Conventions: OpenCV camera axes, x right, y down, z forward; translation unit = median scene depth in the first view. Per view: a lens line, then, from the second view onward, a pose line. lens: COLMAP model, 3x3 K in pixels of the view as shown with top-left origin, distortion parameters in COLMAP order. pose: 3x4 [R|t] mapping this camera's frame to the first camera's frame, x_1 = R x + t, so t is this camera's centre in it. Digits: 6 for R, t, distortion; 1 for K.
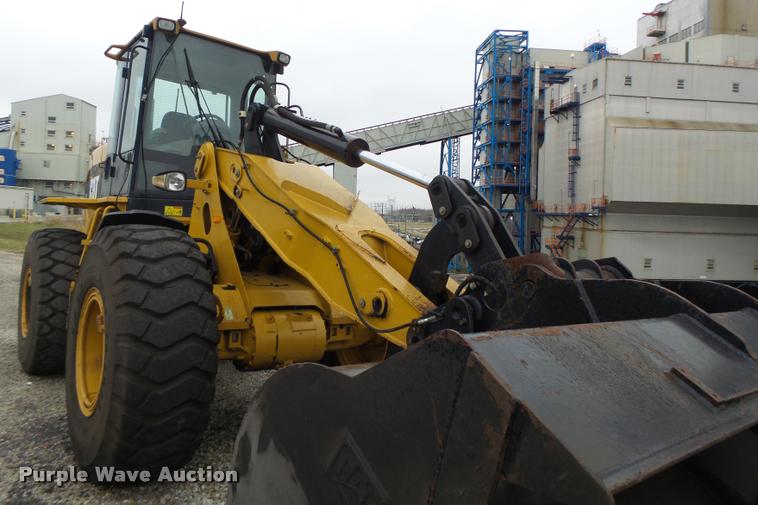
lens RADIAL K [[535.2, 0, 360.1], [0, 535.2, 202.8], [0, 0, 1]] dist [-0.009224, 0.002660]
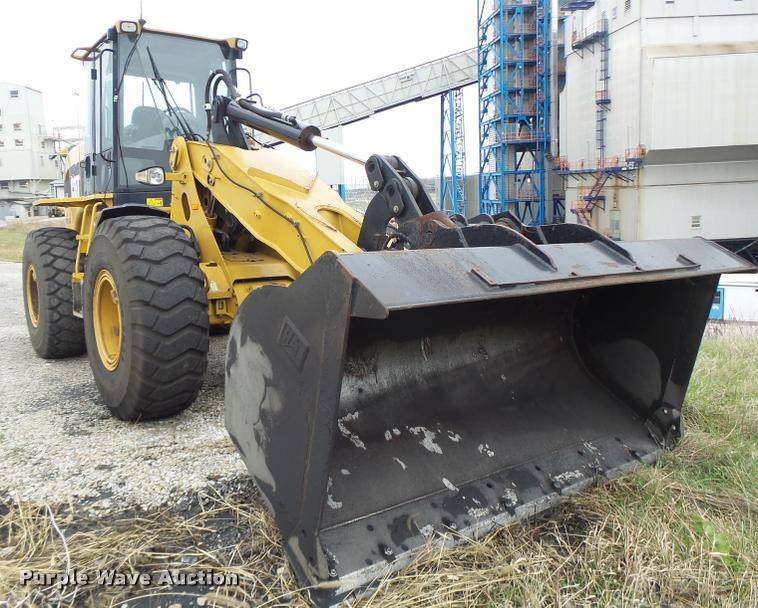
lens RADIAL K [[643.1, 0, 294.6], [0, 643.1, 268.1], [0, 0, 1]] dist [-0.027346, 0.013996]
pose [[0.992208, -0.068653, -0.103975, 0.063867], [0.082360, 0.987572, 0.133859, -0.004448], [0.093493, -0.141379, 0.985531, -0.294675]]
